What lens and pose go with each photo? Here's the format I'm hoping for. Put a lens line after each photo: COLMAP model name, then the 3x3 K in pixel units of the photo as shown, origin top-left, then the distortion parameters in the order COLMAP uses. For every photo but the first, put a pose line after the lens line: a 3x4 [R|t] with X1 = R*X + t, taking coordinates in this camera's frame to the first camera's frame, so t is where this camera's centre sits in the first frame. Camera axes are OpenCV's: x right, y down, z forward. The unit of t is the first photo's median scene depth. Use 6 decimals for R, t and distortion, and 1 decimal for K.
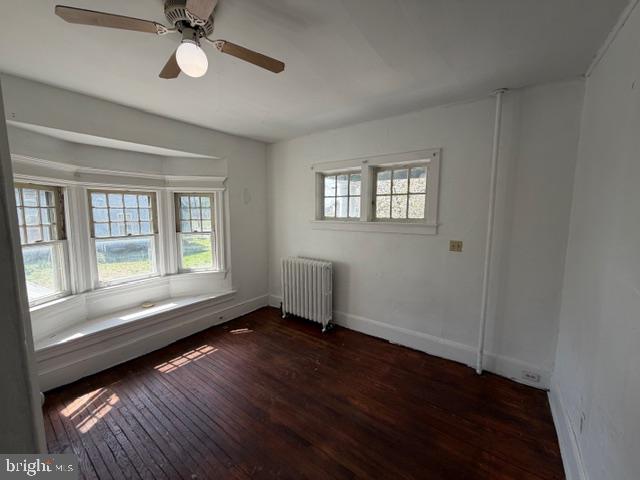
lens RADIAL K [[254.5, 0, 317.6], [0, 254.5, 240.1], [0, 0, 1]] dist [-0.003058, -0.000237]
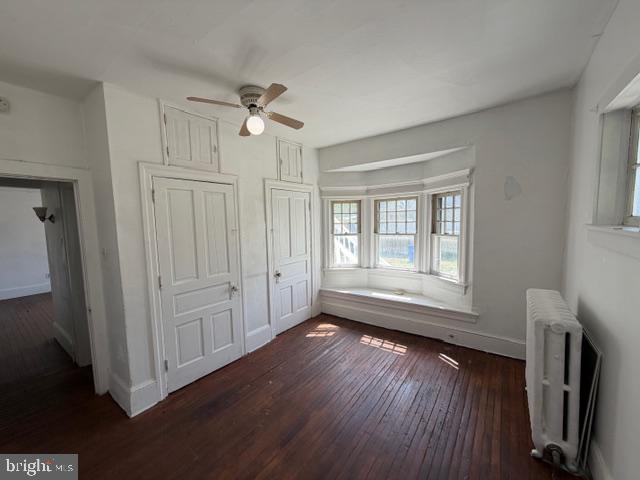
lens RADIAL K [[254.5, 0, 317.6], [0, 254.5, 240.1], [0, 0, 1]] dist [-0.003058, -0.000237]
pose [[-0.009733, 0.091975, -0.995714, 0.527313], [-0.072126, 0.993103, 0.092439, -0.073733], [0.997348, 0.072717, -0.003032, 0.625247]]
